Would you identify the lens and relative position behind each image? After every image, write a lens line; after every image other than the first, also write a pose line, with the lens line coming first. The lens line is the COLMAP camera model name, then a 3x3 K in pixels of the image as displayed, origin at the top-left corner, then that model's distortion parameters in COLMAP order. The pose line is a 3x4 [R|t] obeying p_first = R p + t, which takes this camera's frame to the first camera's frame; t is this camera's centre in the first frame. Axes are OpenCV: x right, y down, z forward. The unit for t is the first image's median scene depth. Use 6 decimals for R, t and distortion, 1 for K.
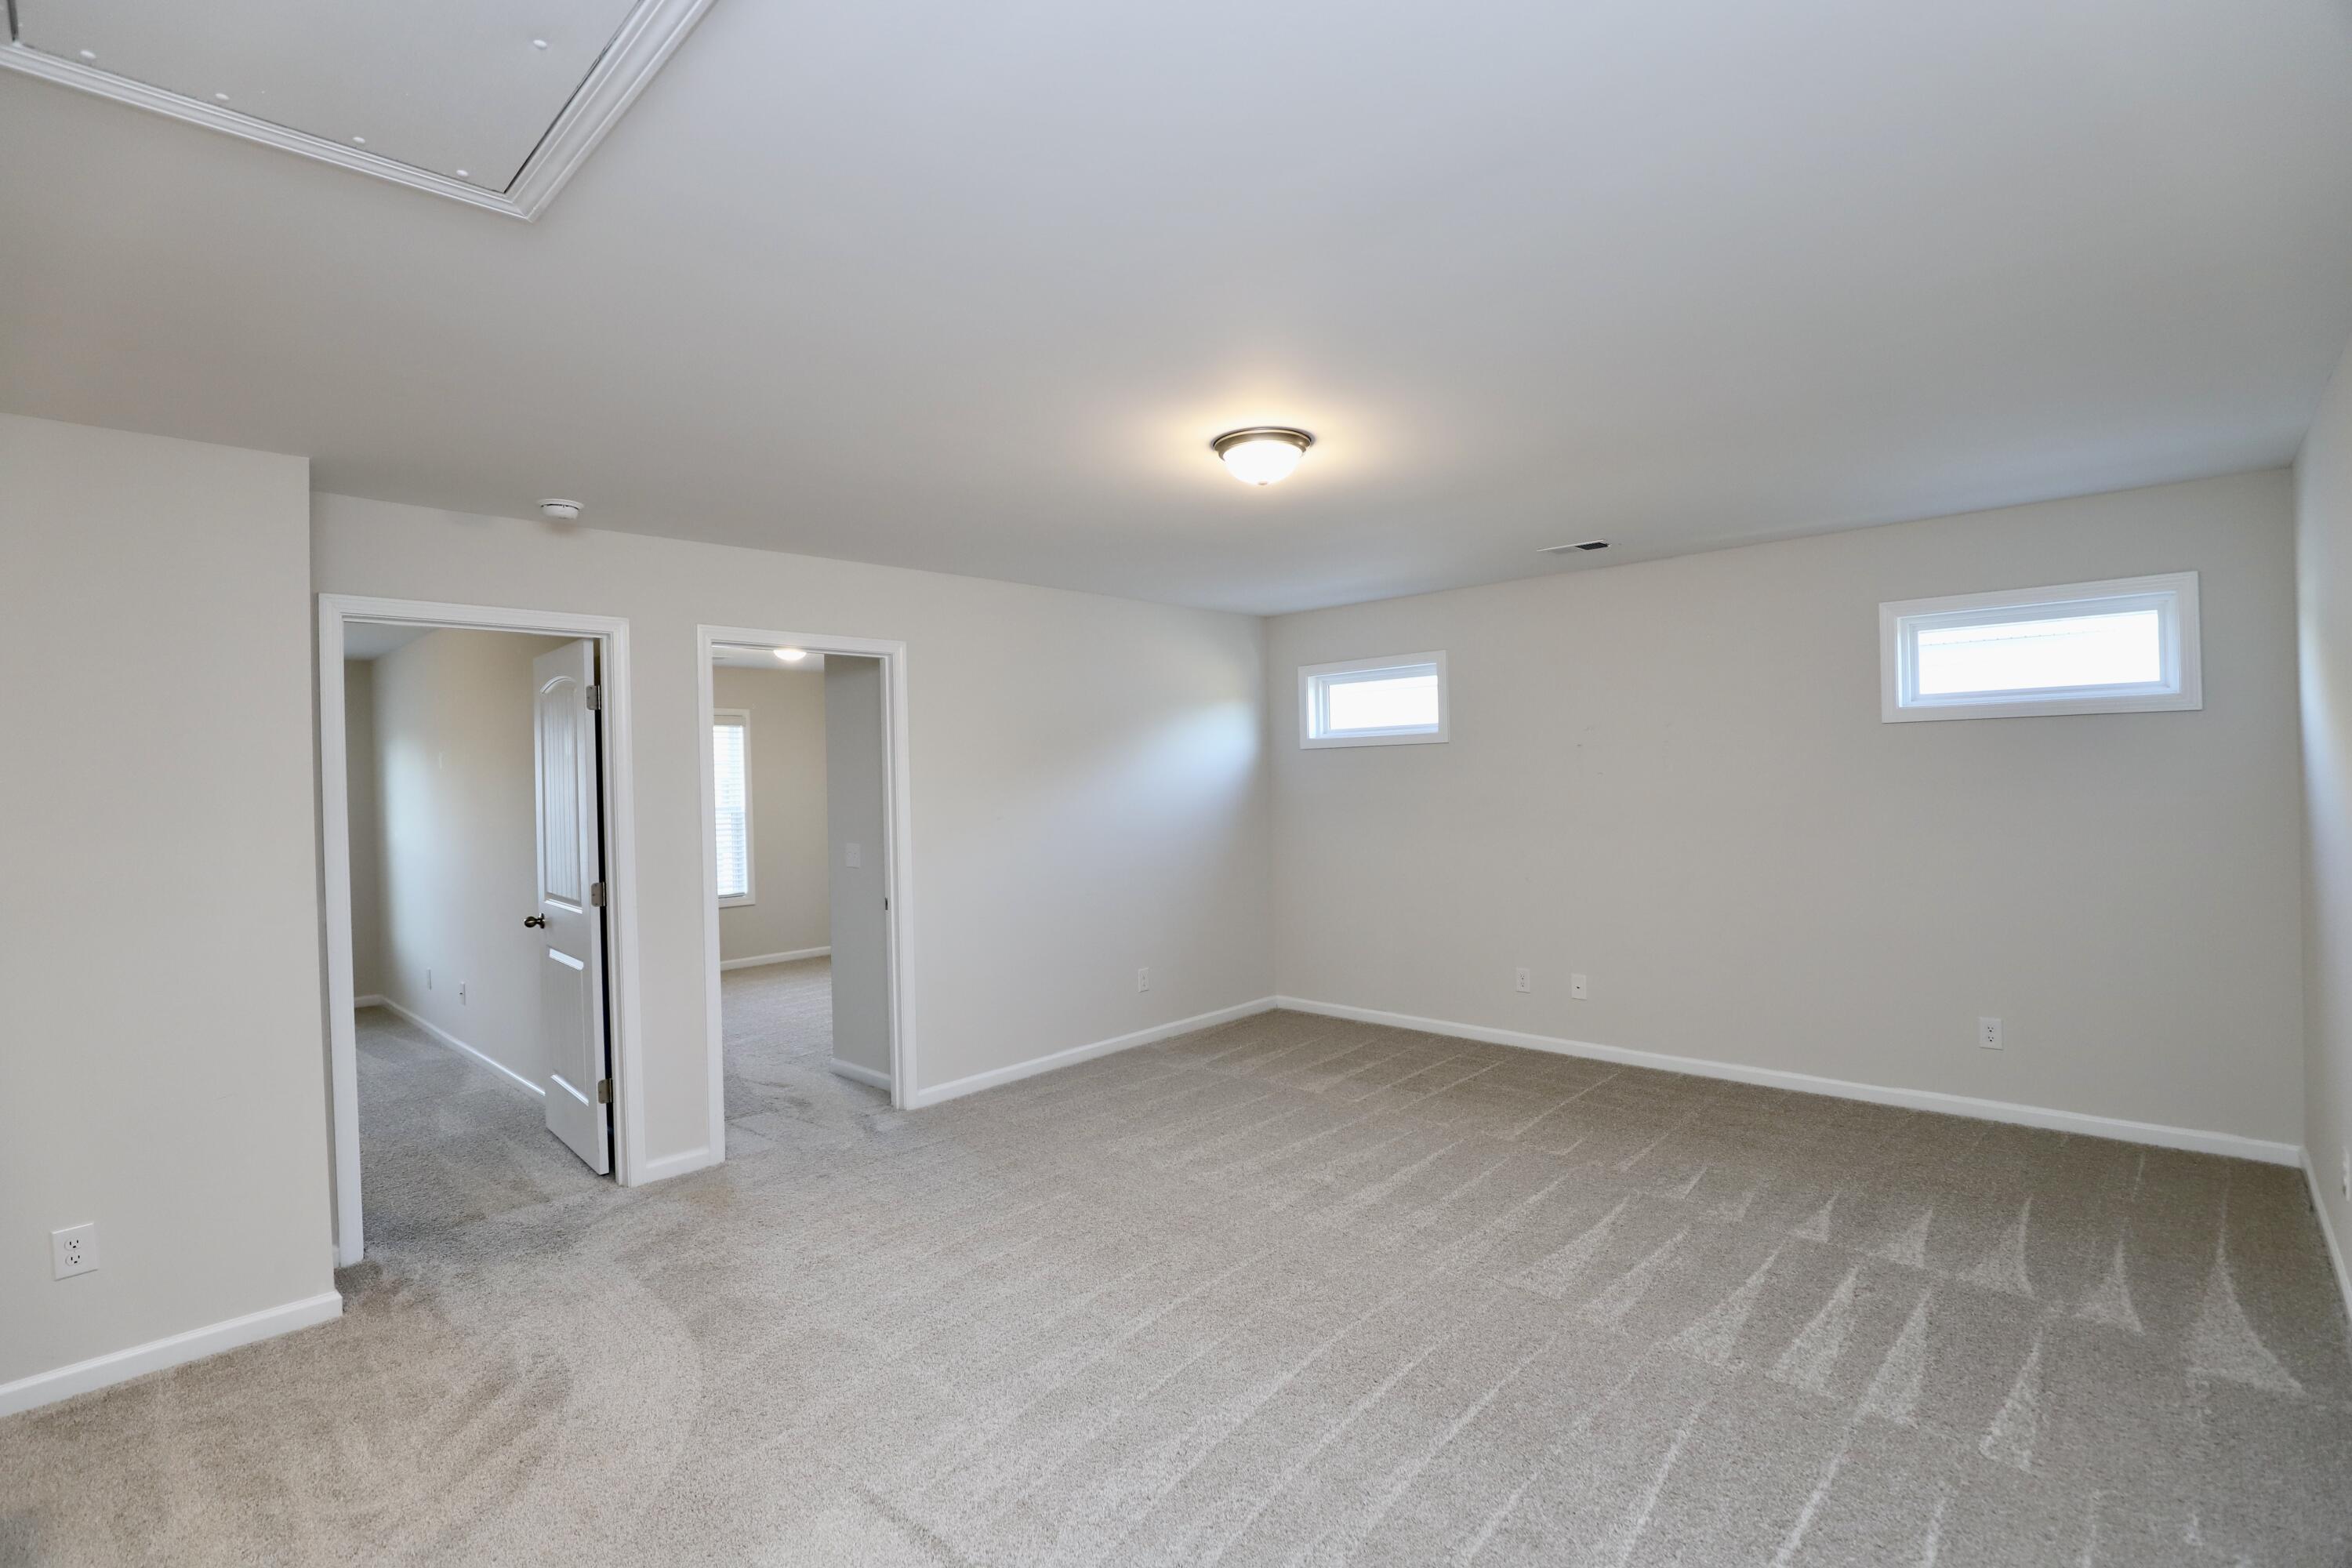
lens RADIAL K [[1089.9, 0, 1200.1], [0, 1089.9, 774.5], [0, 0, 1]] dist [-0.030418, 0.000203]
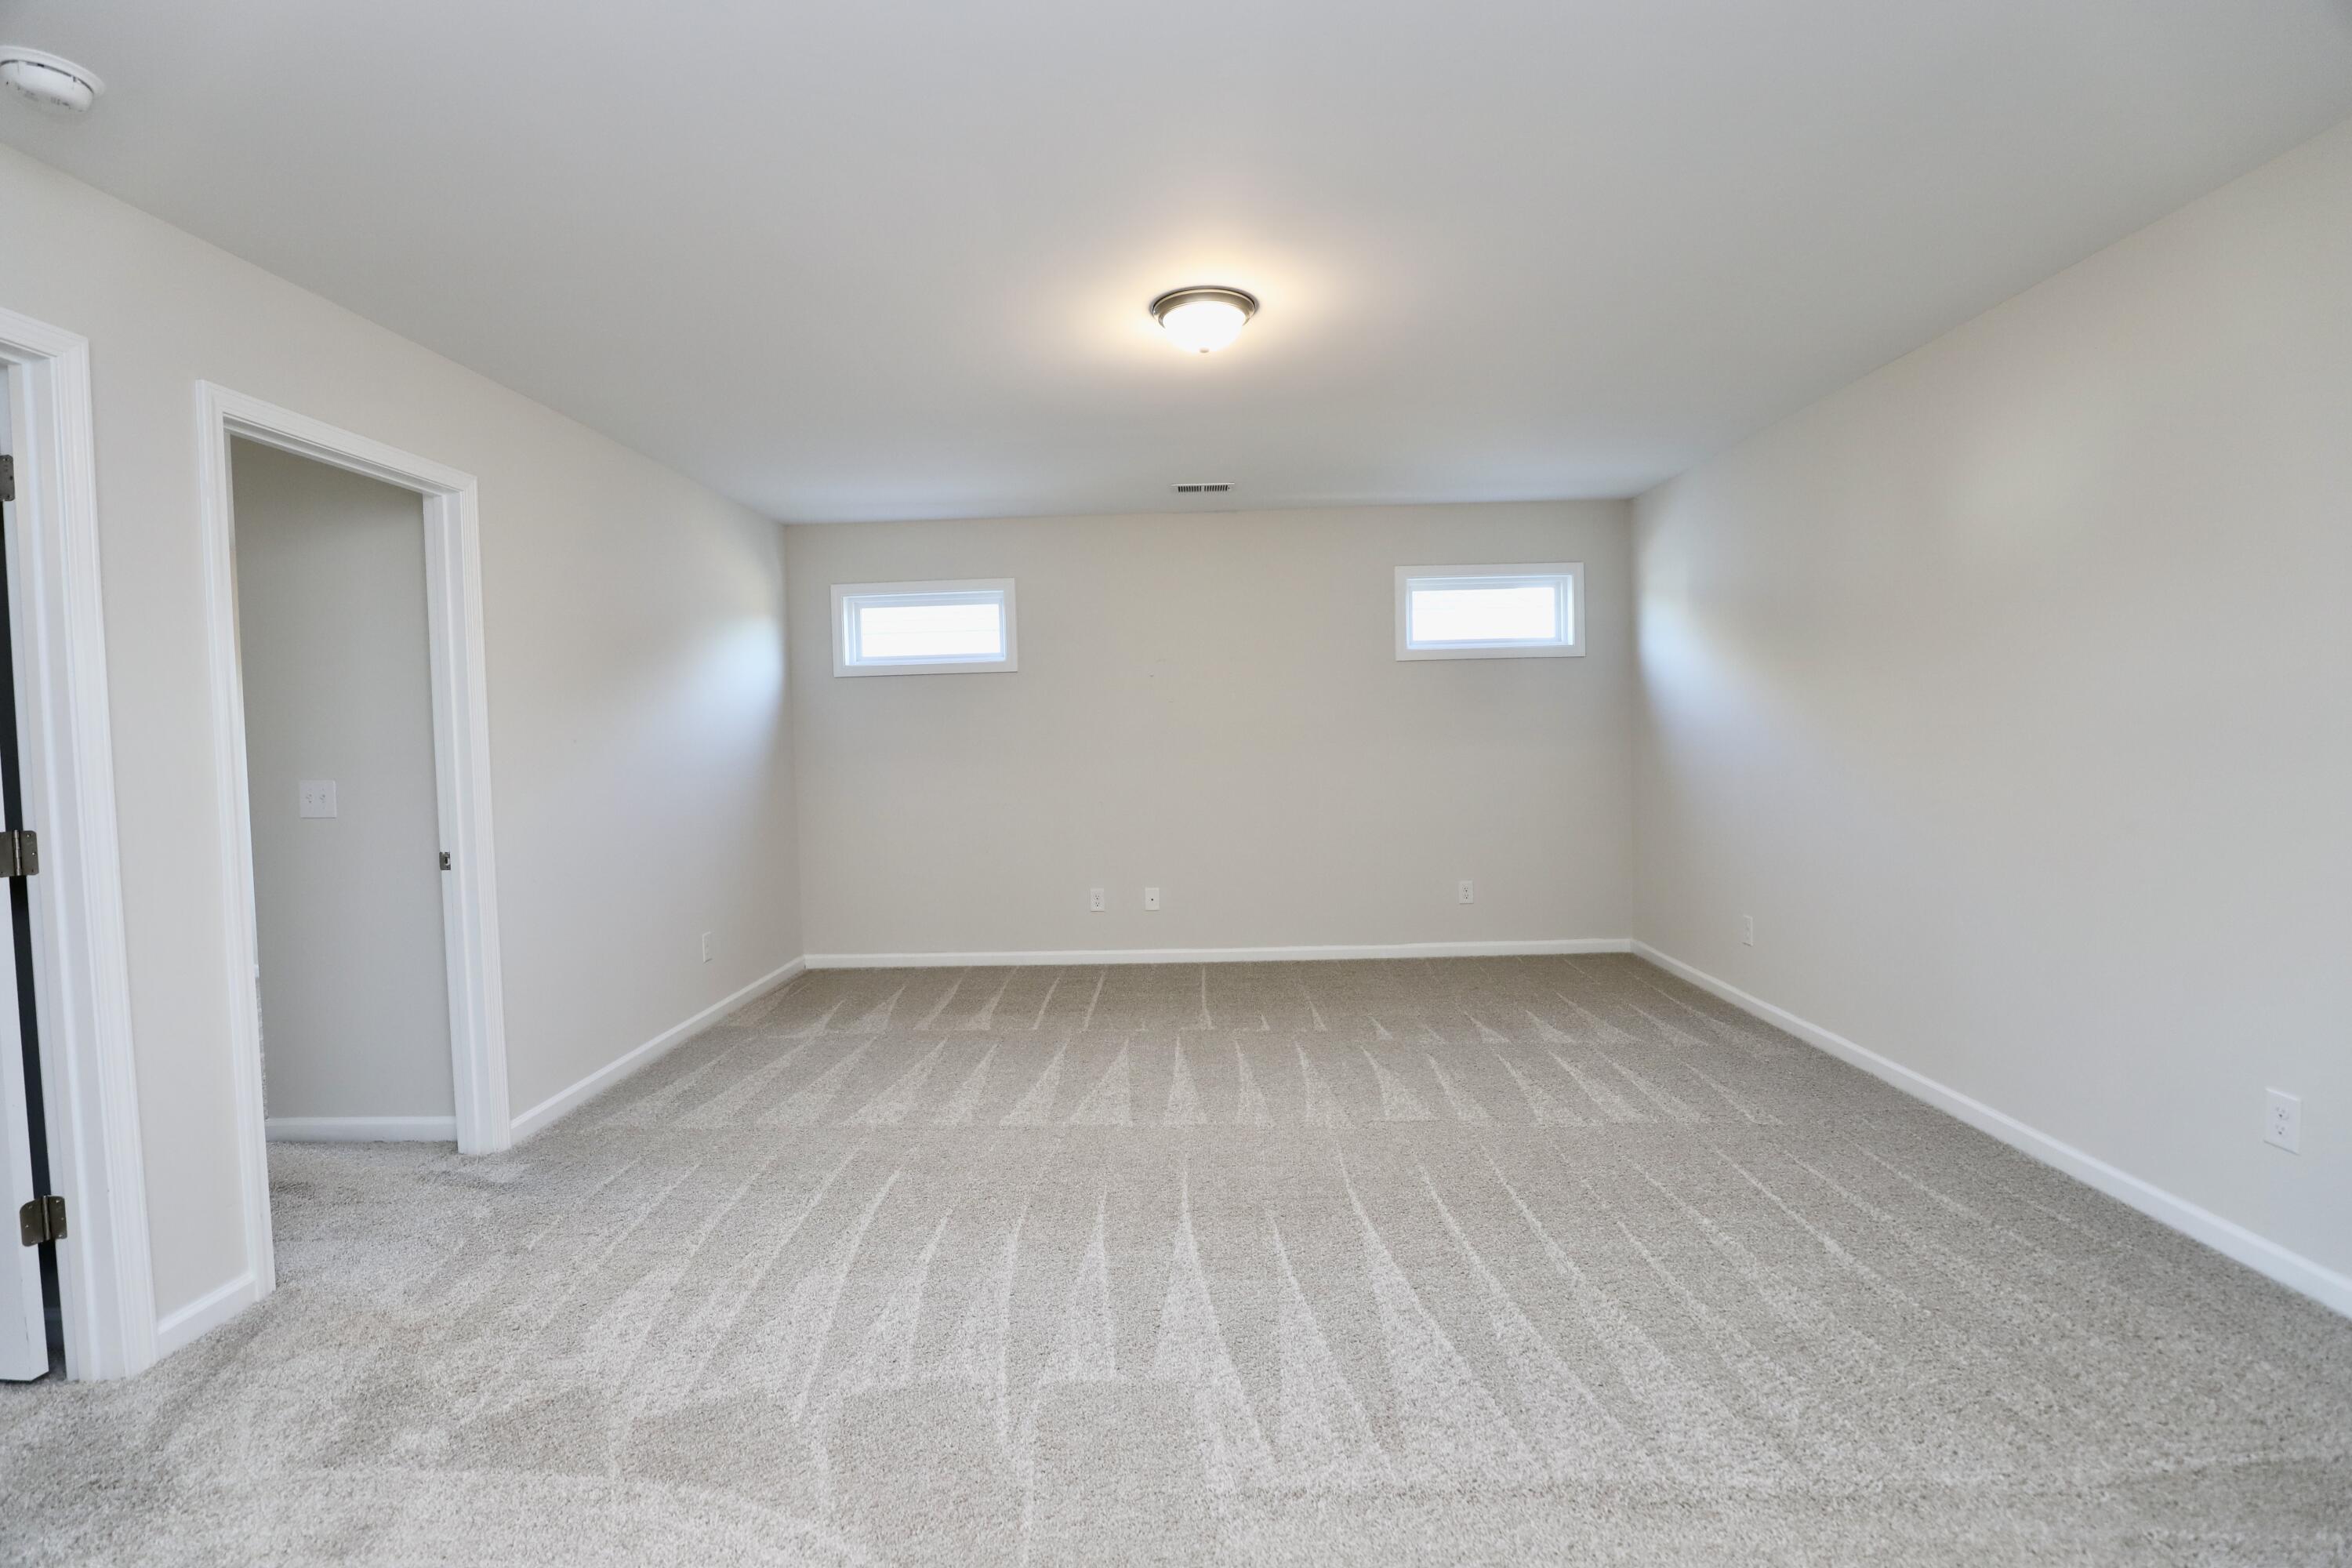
lens RADIAL K [[1082.3, 0, 1182.5], [0, 1082.3, 776.8], [0, 0, 1]] dist [-0.025850, 0.000080]
pose [[0.747815, -0.022841, 0.663514, -0.453125], [0.006921, 0.999622, 0.026611, 0.059078], [-0.663871, -0.015308, 0.747691, 0.226032]]
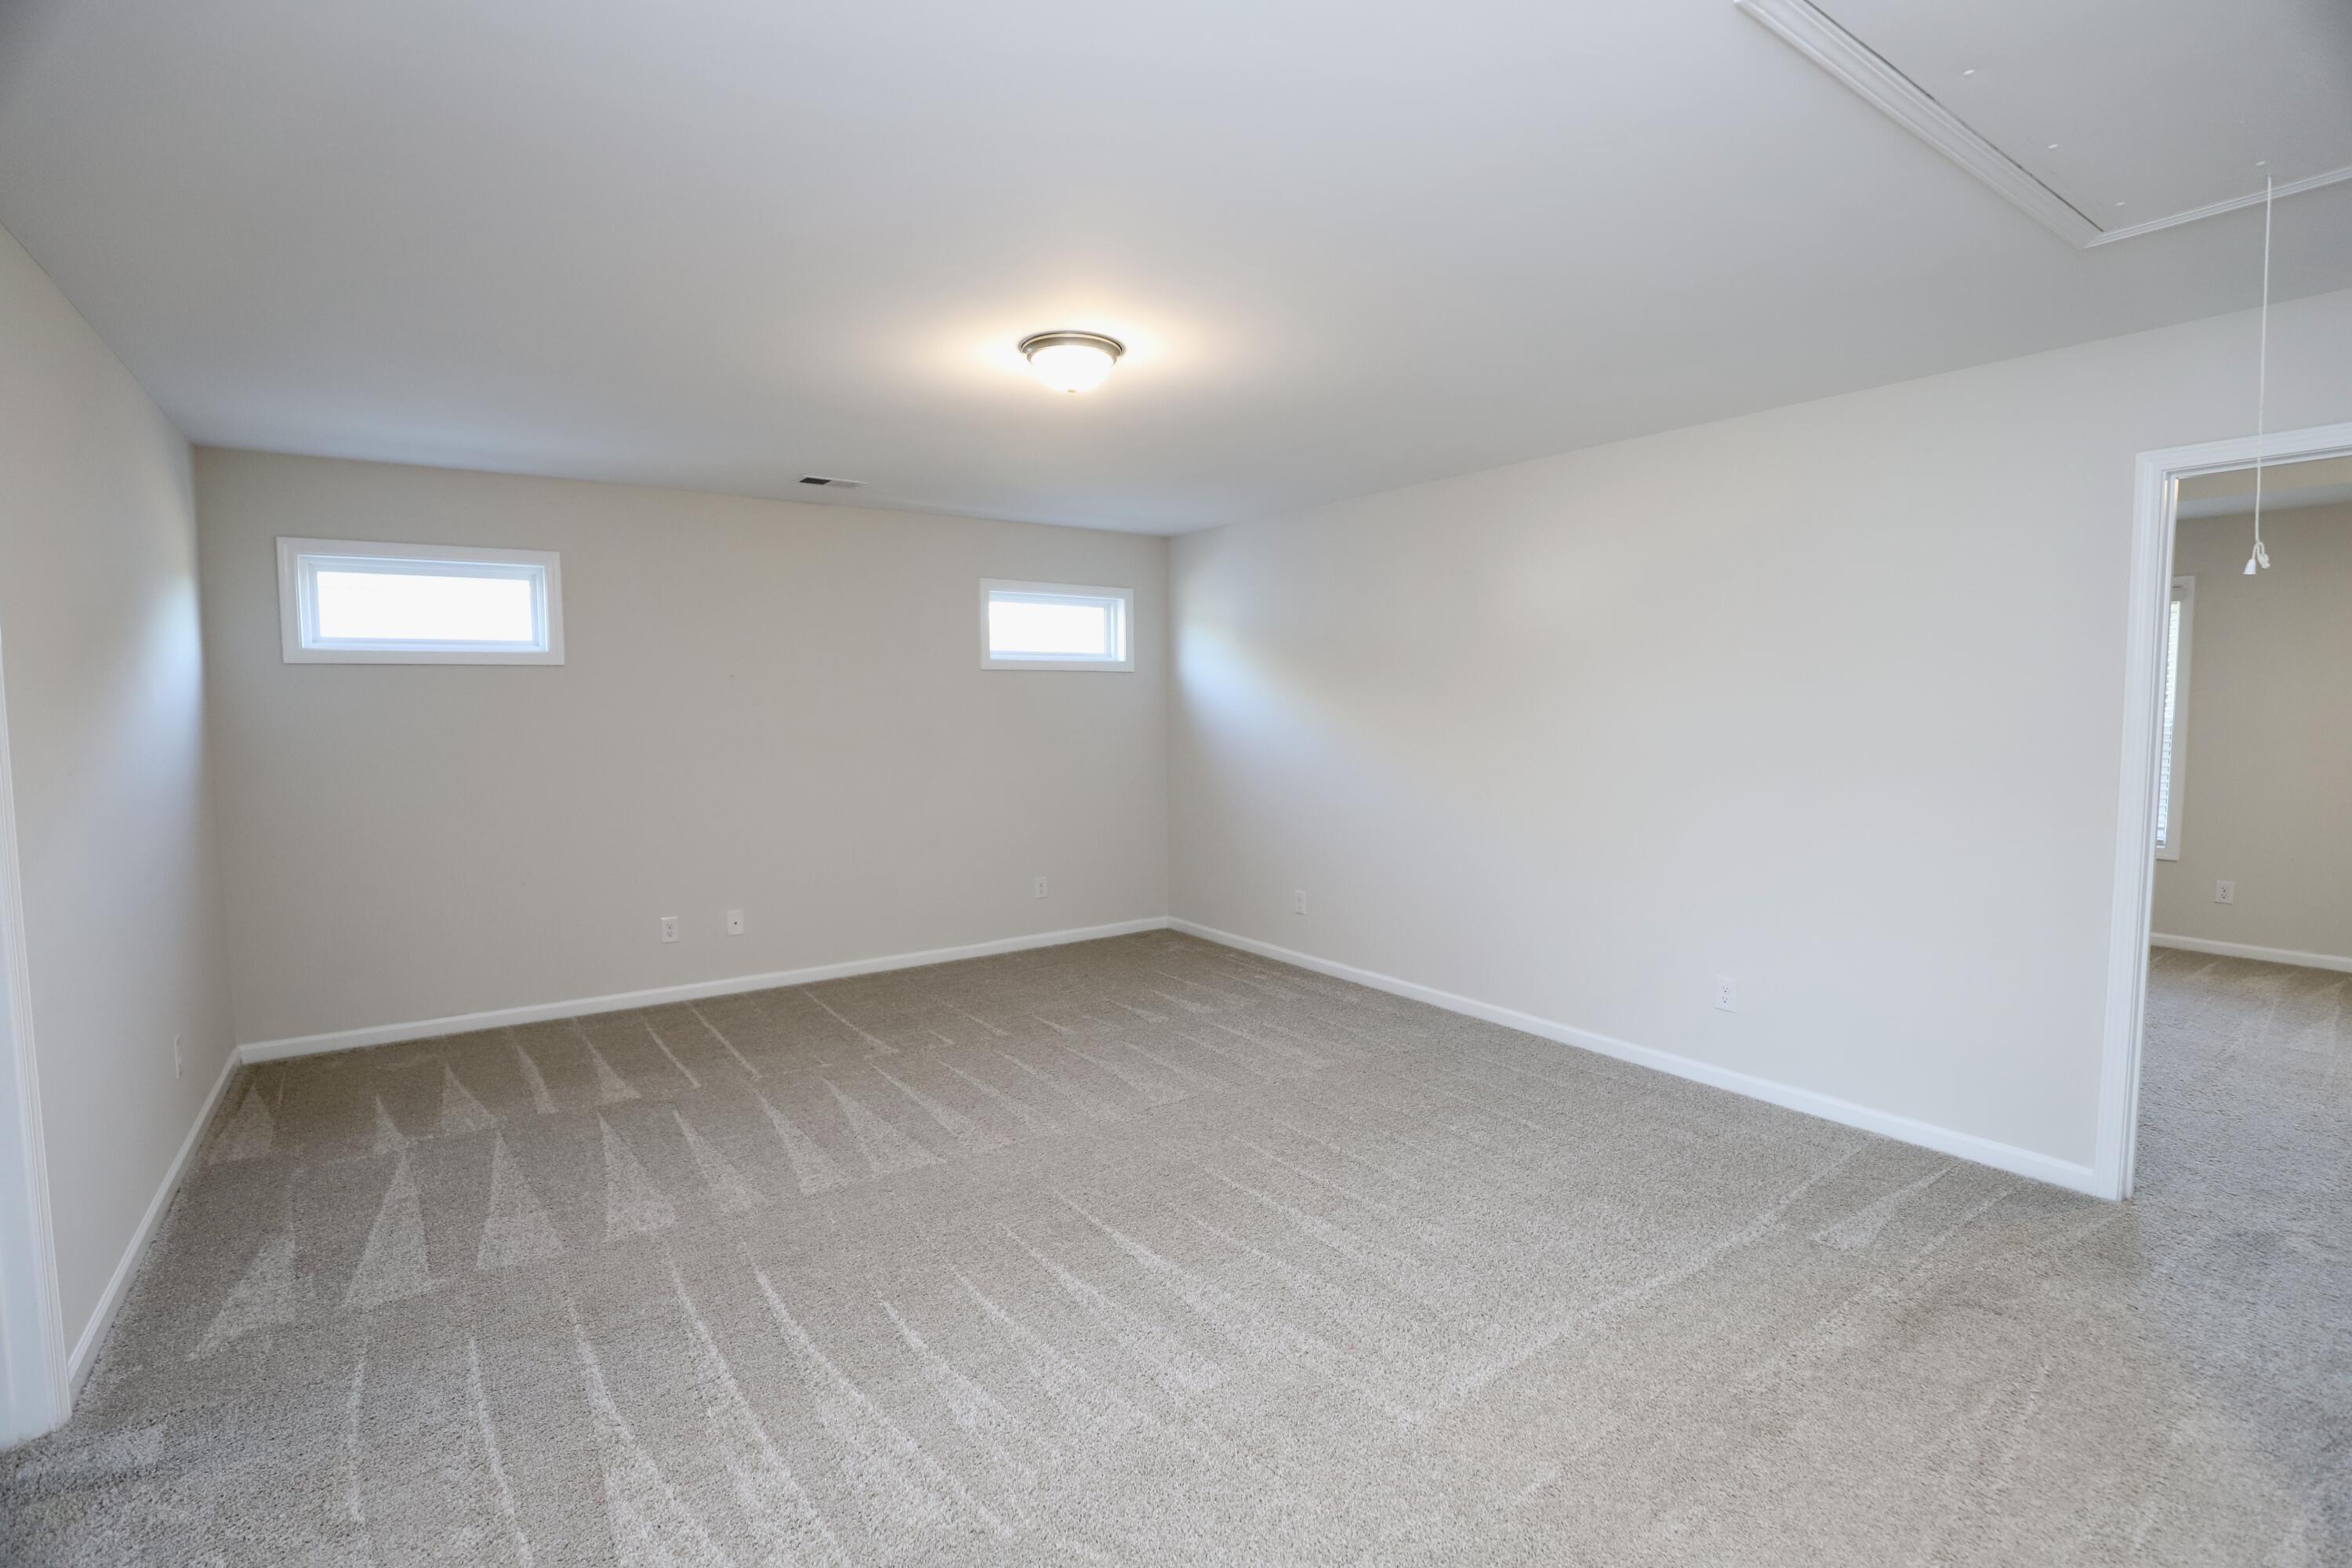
lens RADIAL K [[1072.2, 0, 1176.0], [0, 1072.2, 784.0], [0, 0, 1]] dist [-0.026416, -0.000147]
pose [[0.211012, -0.051409, 0.976131, -0.665414], [-0.000504, 0.998610, 0.052701, 0.025053], [-0.977483, -0.011613, 0.210693, 0.535786]]
